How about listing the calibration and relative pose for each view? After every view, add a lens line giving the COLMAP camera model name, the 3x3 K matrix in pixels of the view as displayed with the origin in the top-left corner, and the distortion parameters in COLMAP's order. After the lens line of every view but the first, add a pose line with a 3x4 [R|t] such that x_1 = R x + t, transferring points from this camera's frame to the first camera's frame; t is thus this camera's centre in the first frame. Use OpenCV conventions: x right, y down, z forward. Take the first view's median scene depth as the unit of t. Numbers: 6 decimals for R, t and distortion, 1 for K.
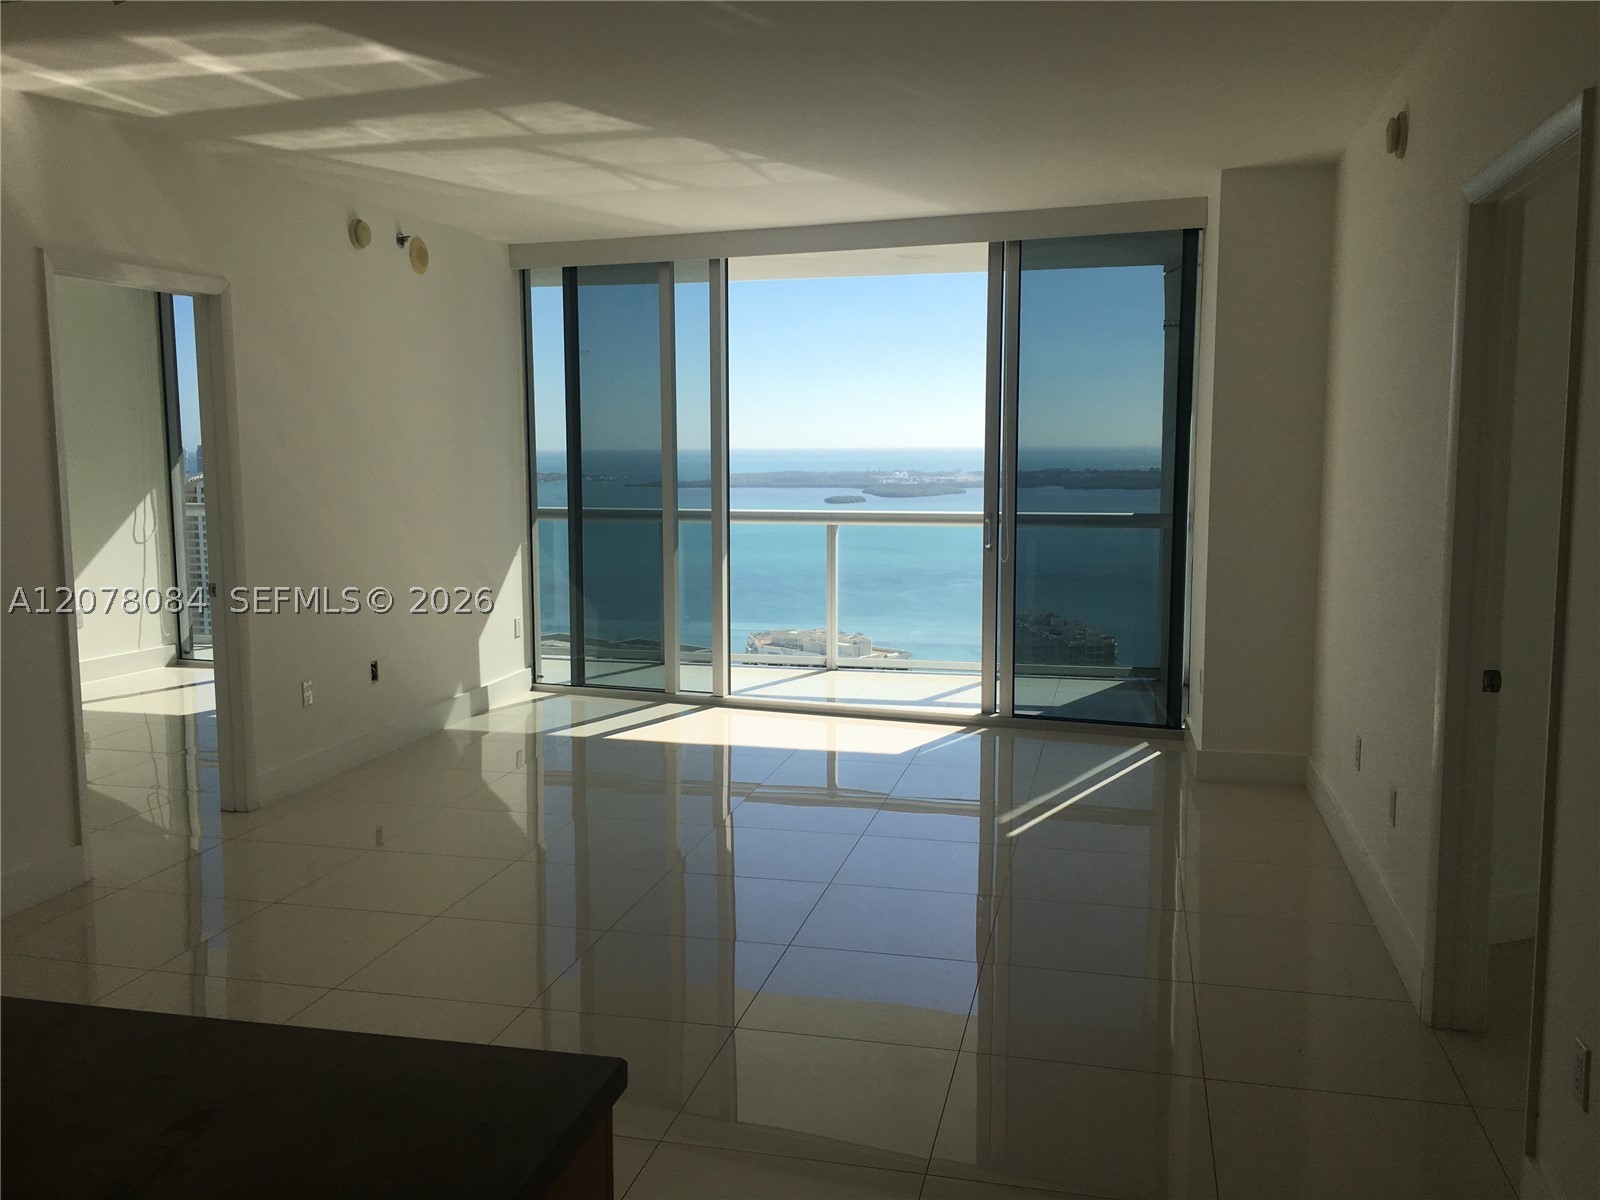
lens RADIAL K [[1372.6, 0, 796.9], [0, 1372.6, 602.9], [0, 0, 1]] dist [0.079337, -0.105676]
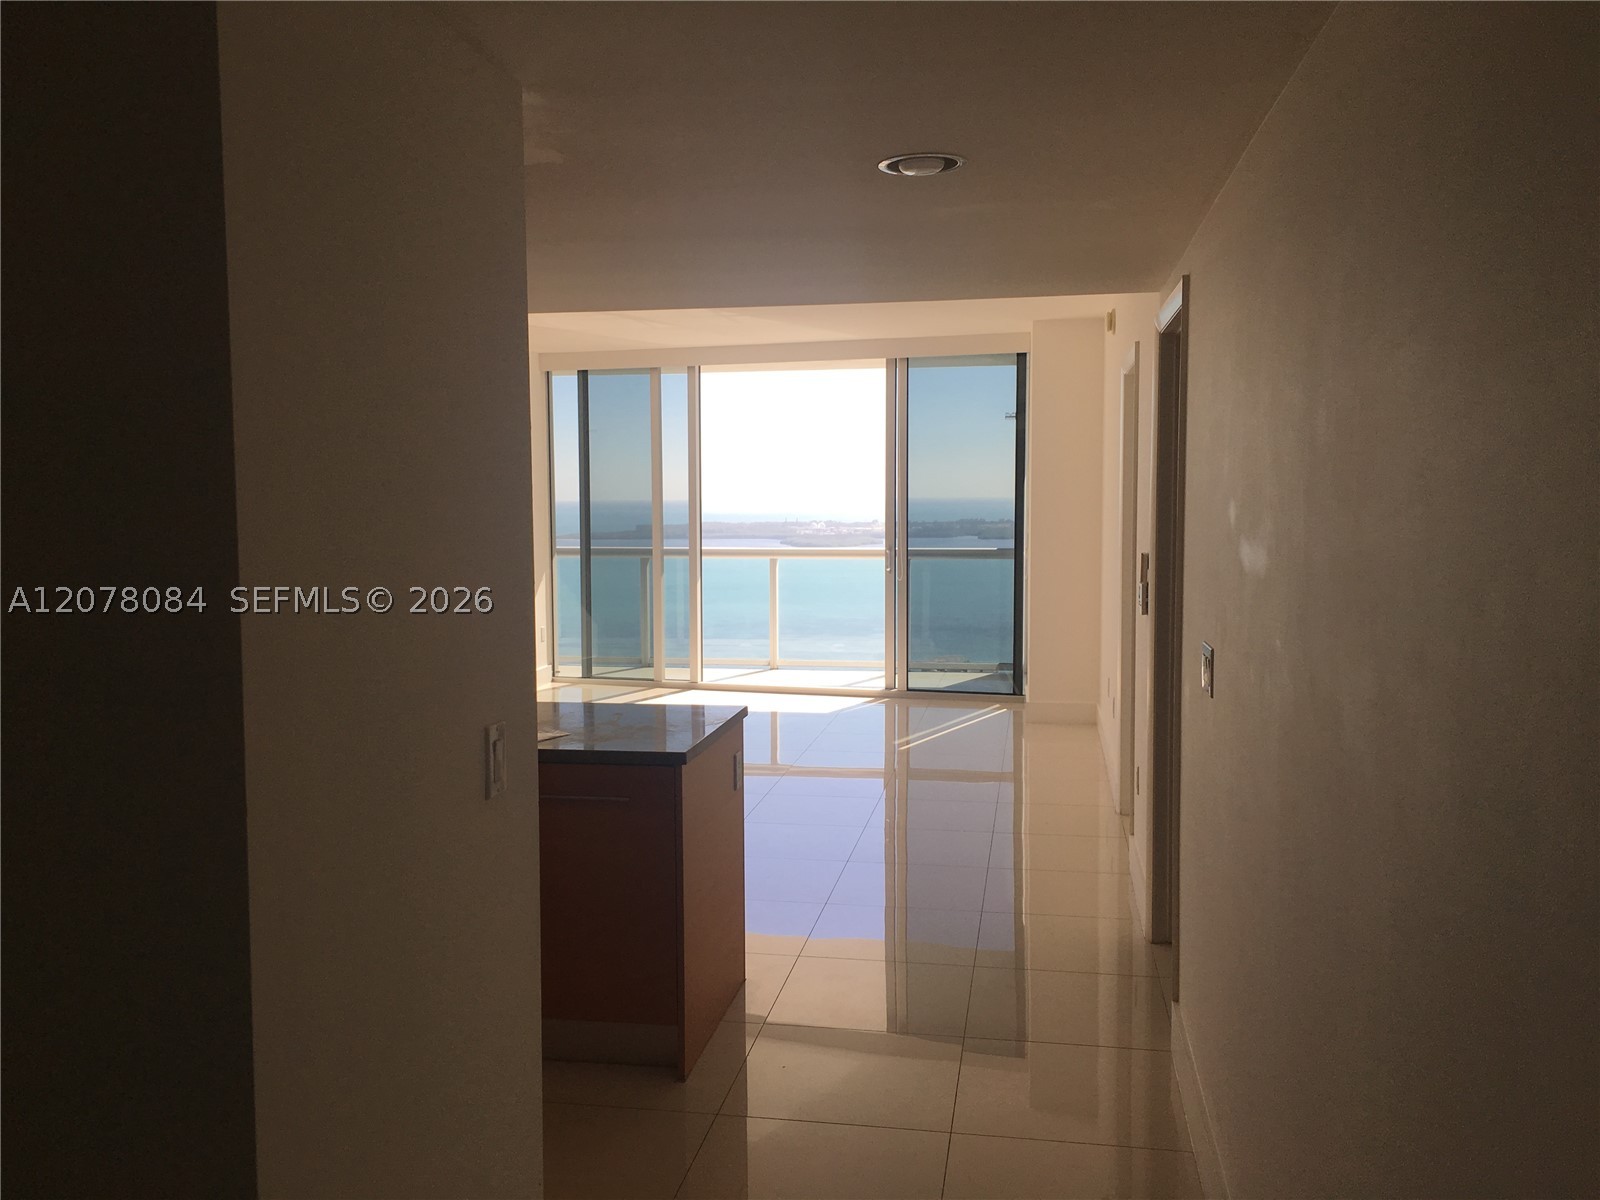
lens RADIAL K [[1372.6, 0, 796.9], [0, 1372.6, 602.9], [0, 0, 1]] dist [0.079337, -0.105676]
pose [[0.998220, -0.006371, 0.059304, -0.036079], [0.008552, 0.999294, -0.036592, 0.040438], [-0.059029, 0.037034, 0.997569, -0.371143]]
